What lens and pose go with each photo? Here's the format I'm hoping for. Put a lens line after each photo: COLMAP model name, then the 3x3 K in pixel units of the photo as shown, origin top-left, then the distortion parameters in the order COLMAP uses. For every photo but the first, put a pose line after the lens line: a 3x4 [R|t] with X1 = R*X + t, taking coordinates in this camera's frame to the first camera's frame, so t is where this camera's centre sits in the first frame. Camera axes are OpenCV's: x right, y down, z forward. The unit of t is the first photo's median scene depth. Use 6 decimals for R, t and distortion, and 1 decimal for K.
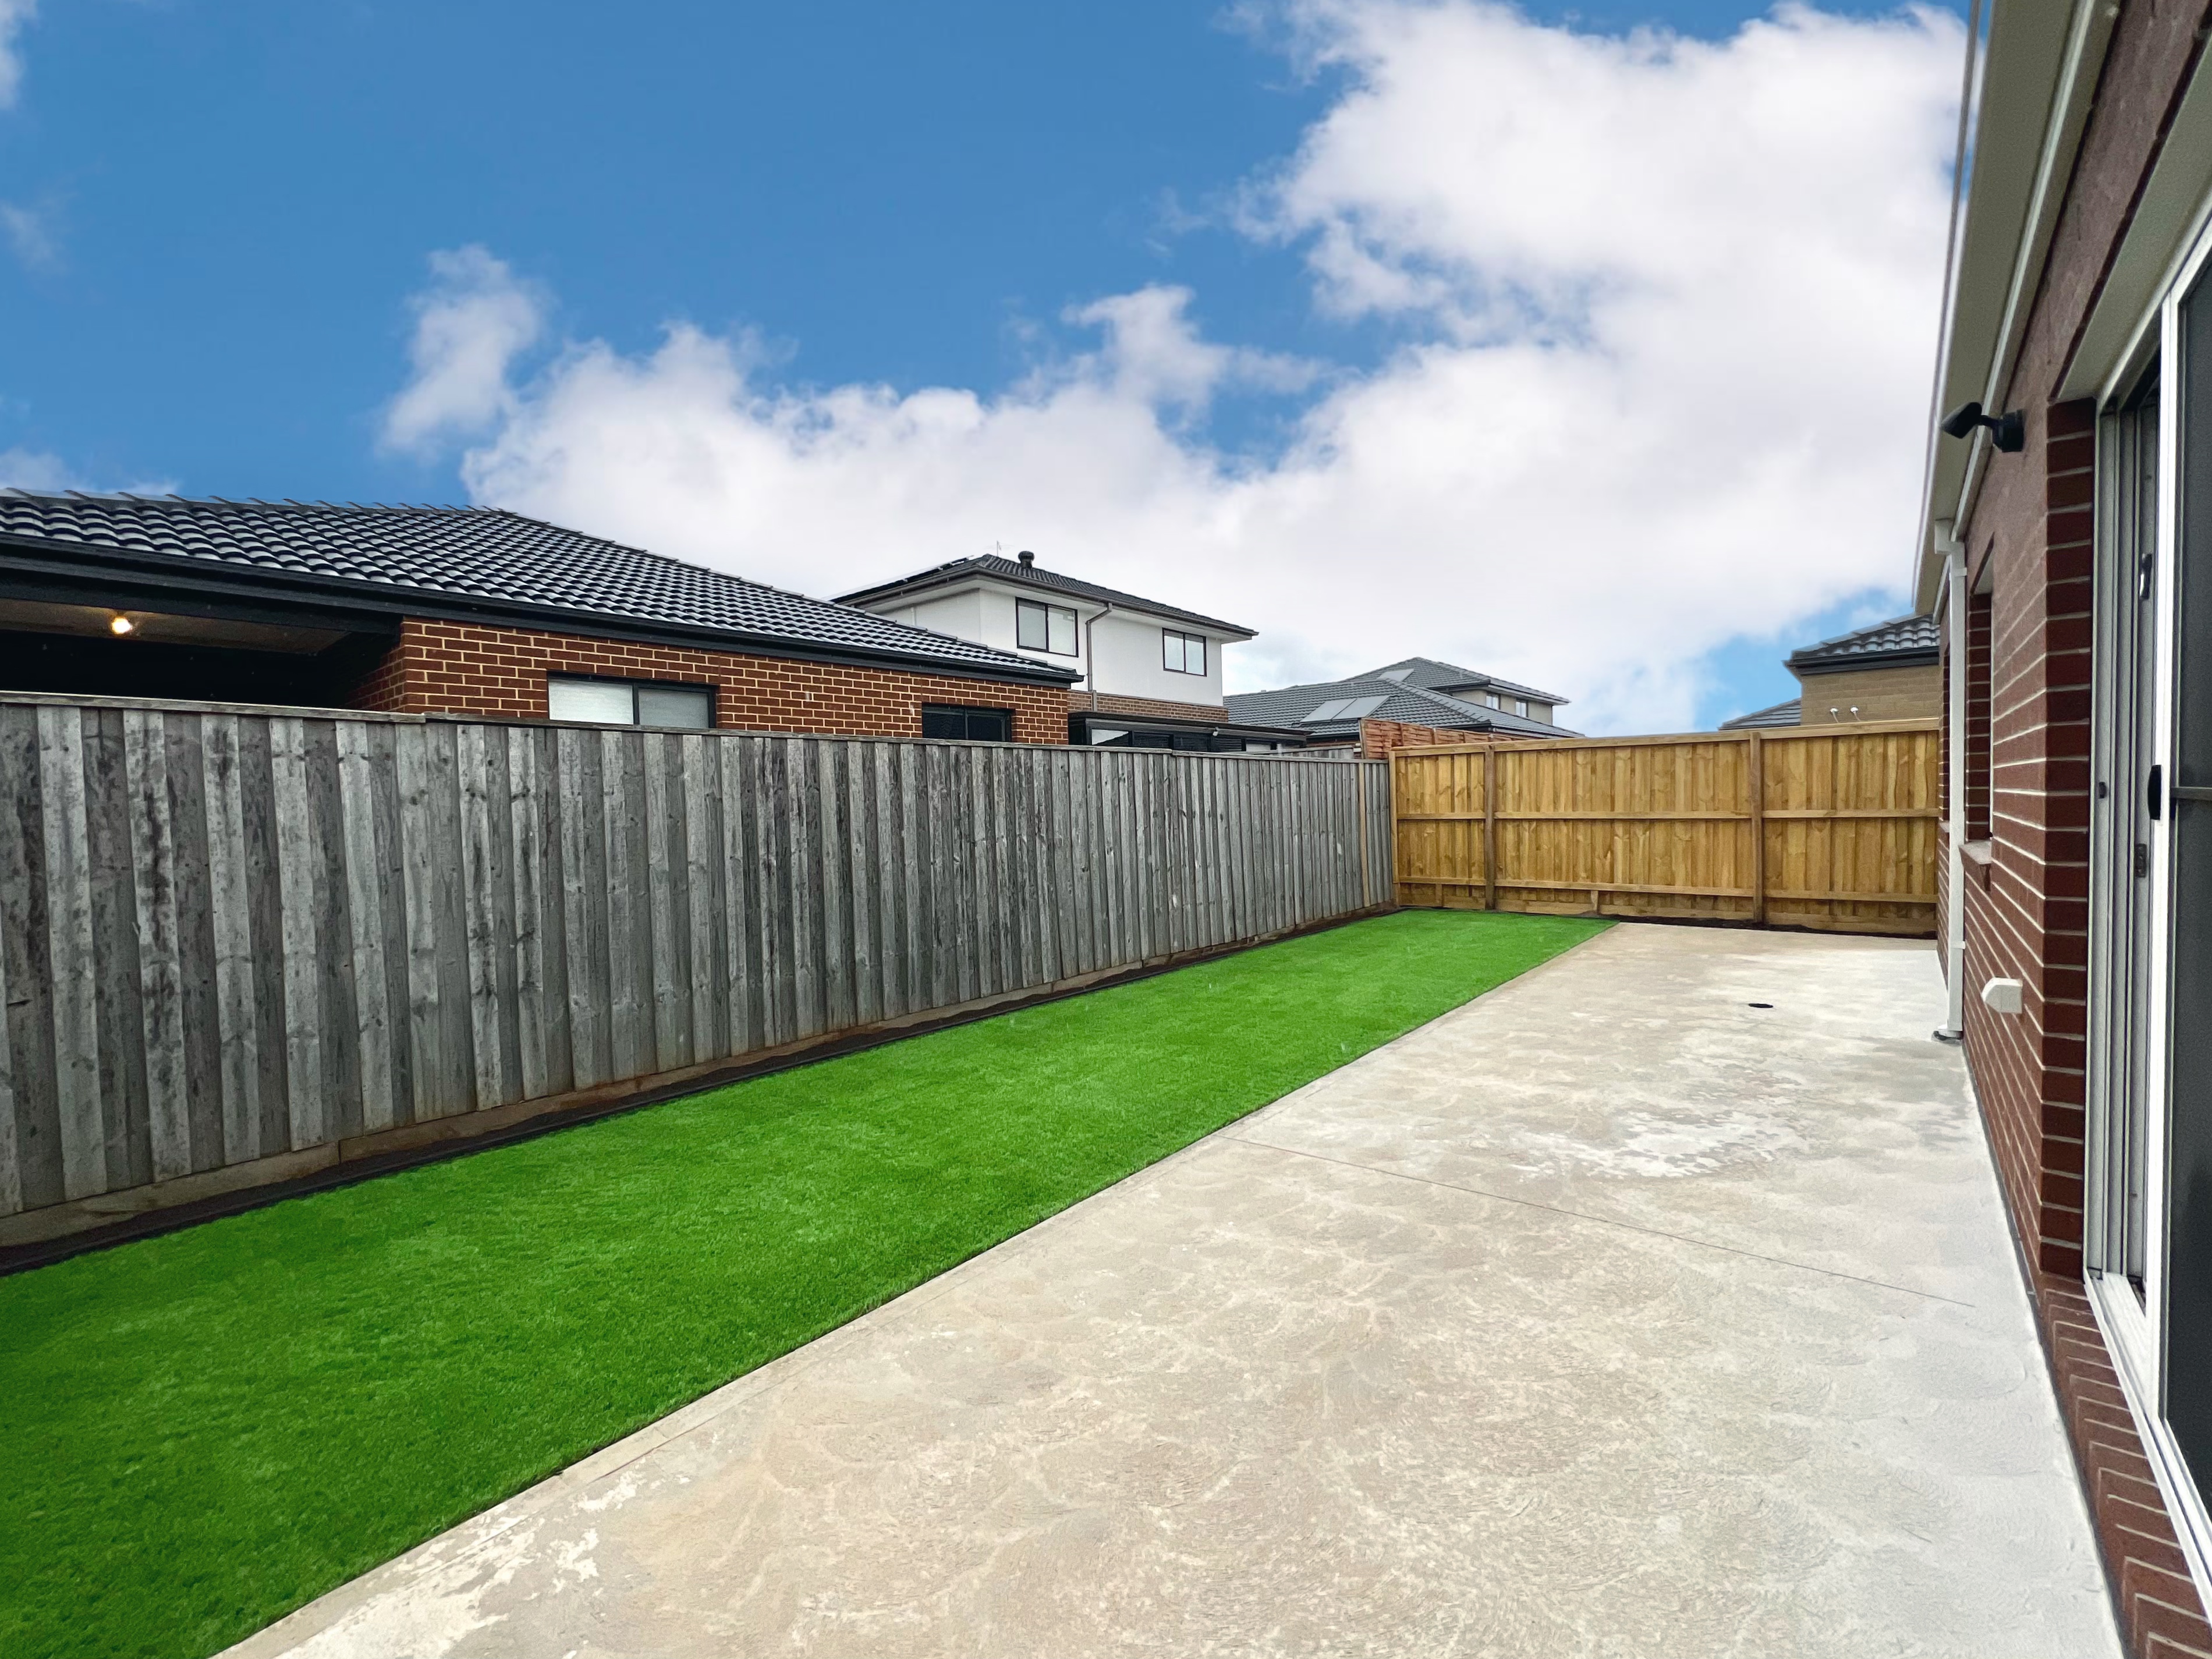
lens RADIAL K [[886.7, 0, 1125.5], [0, 886.7, 835.8], [0, 0, 1]] dist [-0.000332, -0.000149]
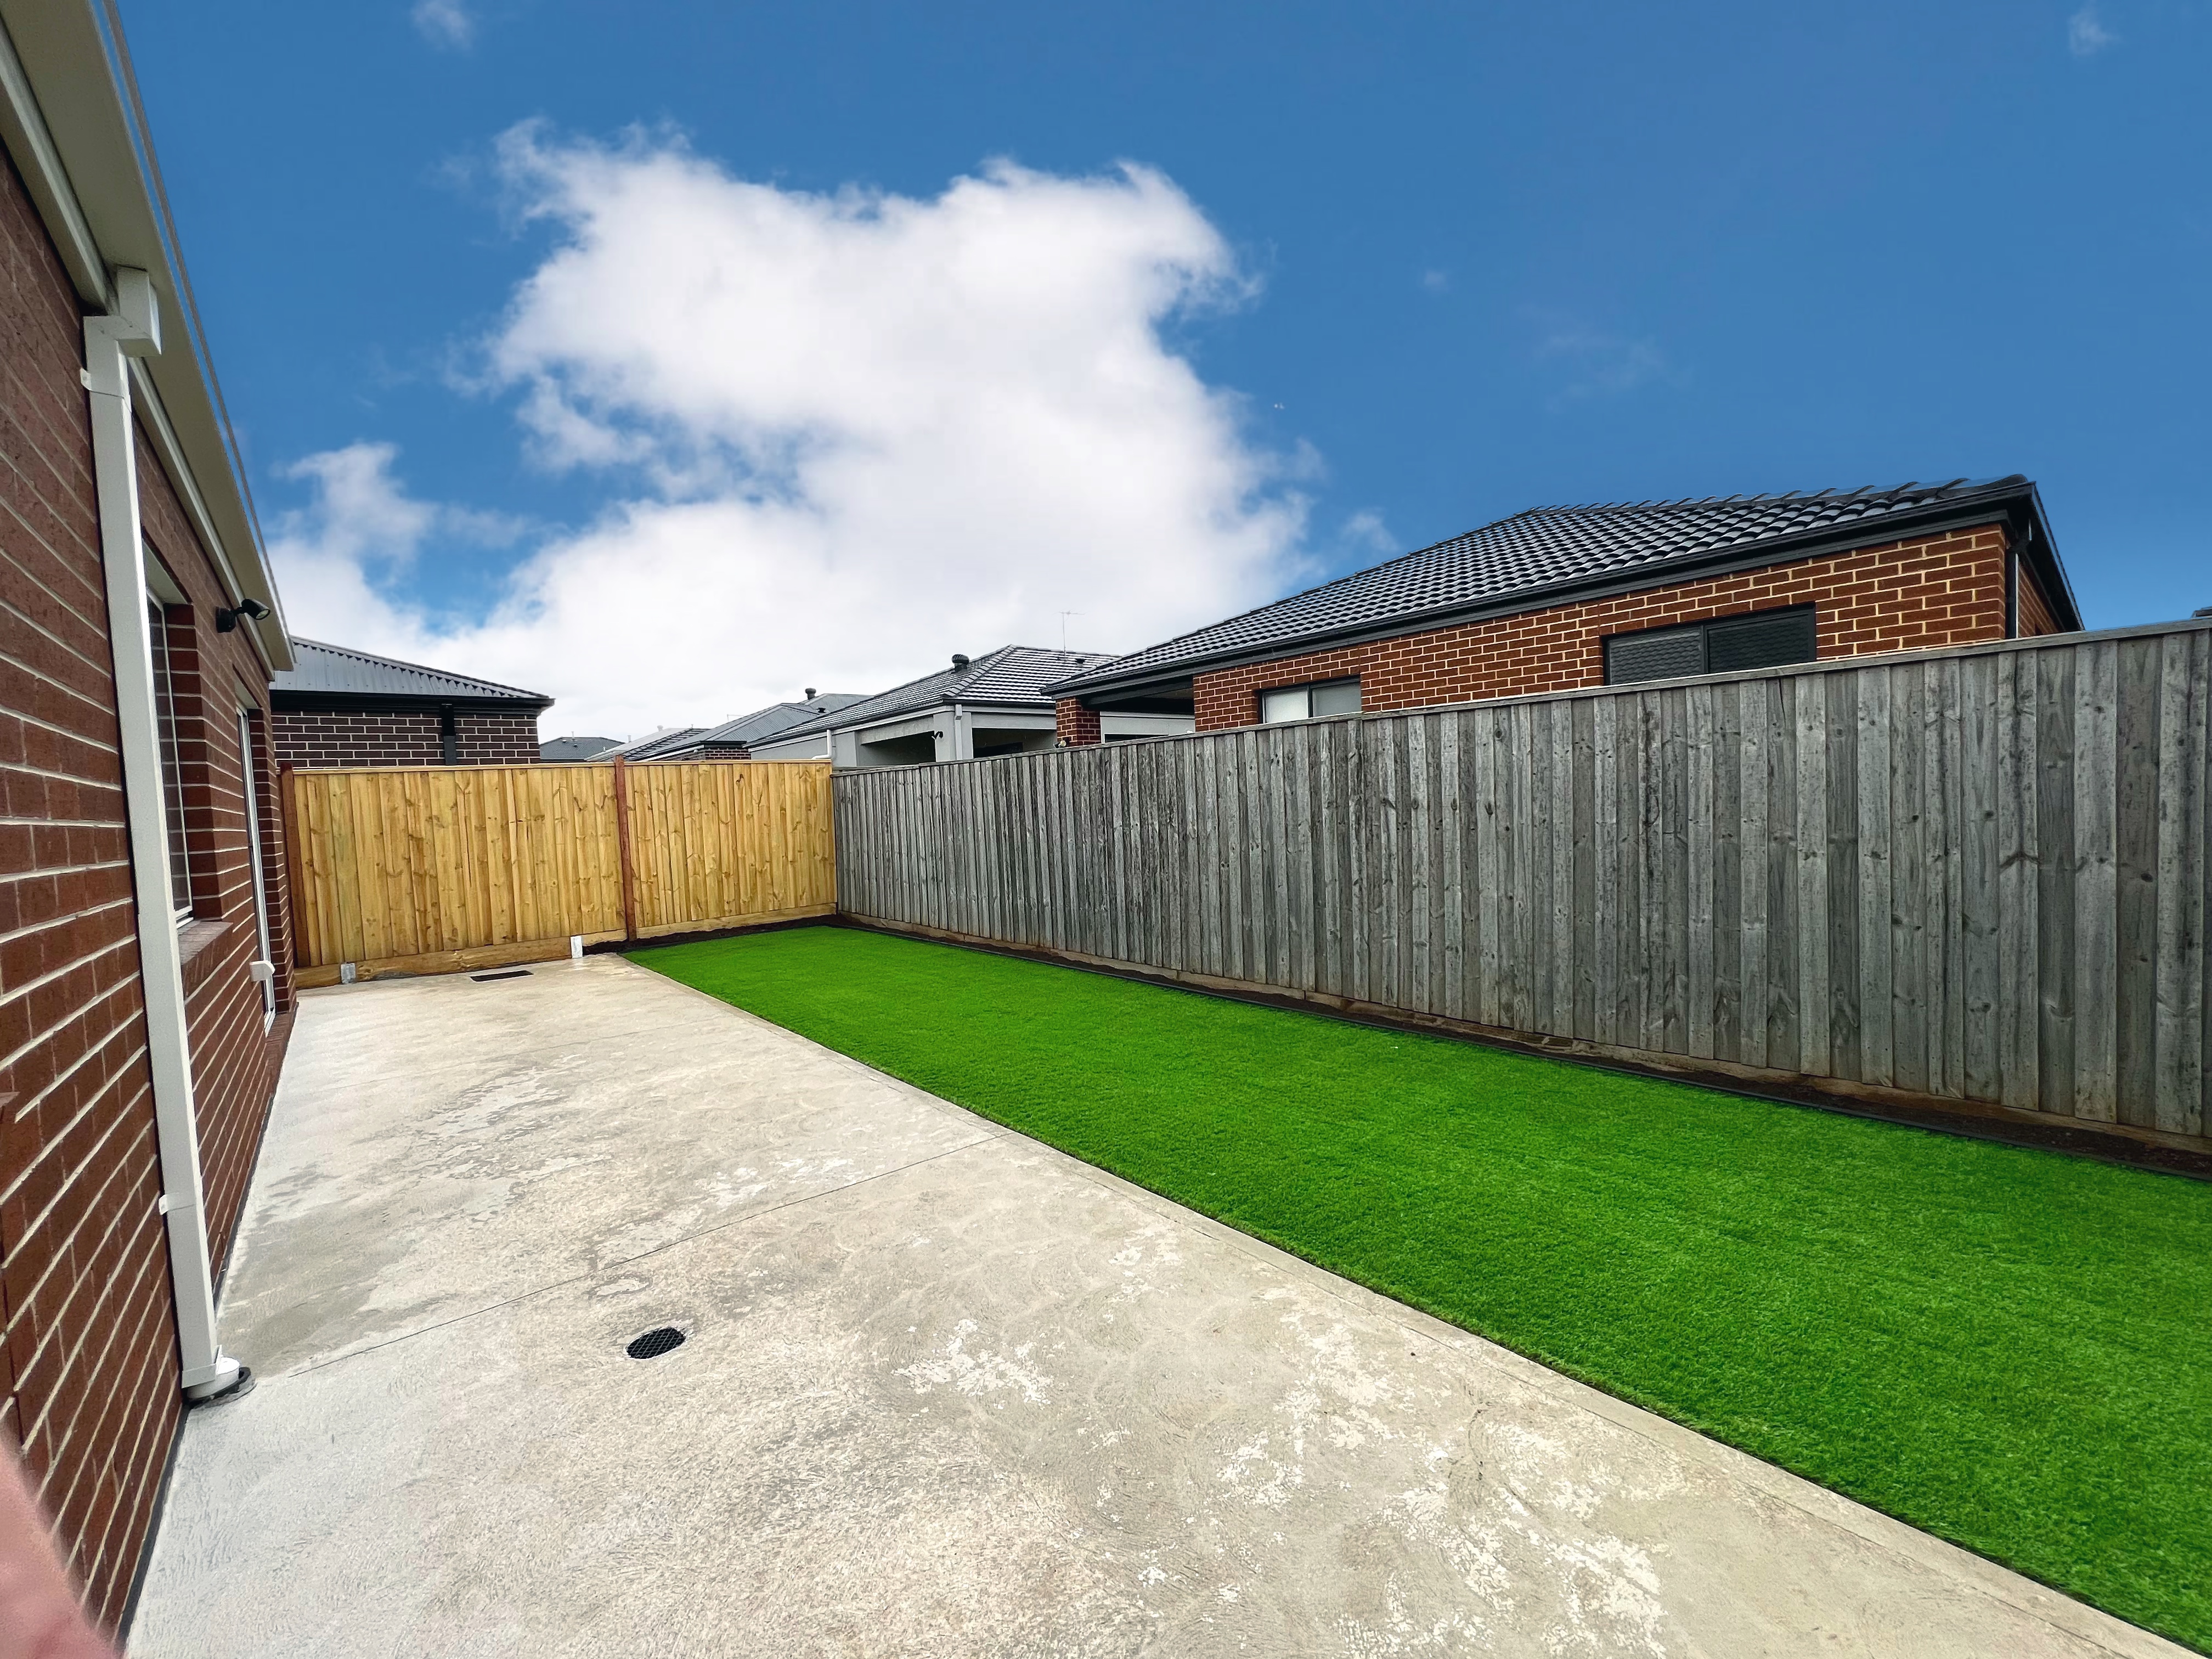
lens RADIAL K [[886.7, 0, 1125.5], [0, 886.7, 835.8], [0, 0, 1]] dist [-0.000332, -0.000149]
pose [[-0.136636, 0.074601, -0.987808, 0.988343], [0.013613, 0.997208, 0.073428, -0.068562], [0.990528, -0.003414, -0.137270, 1.168878]]
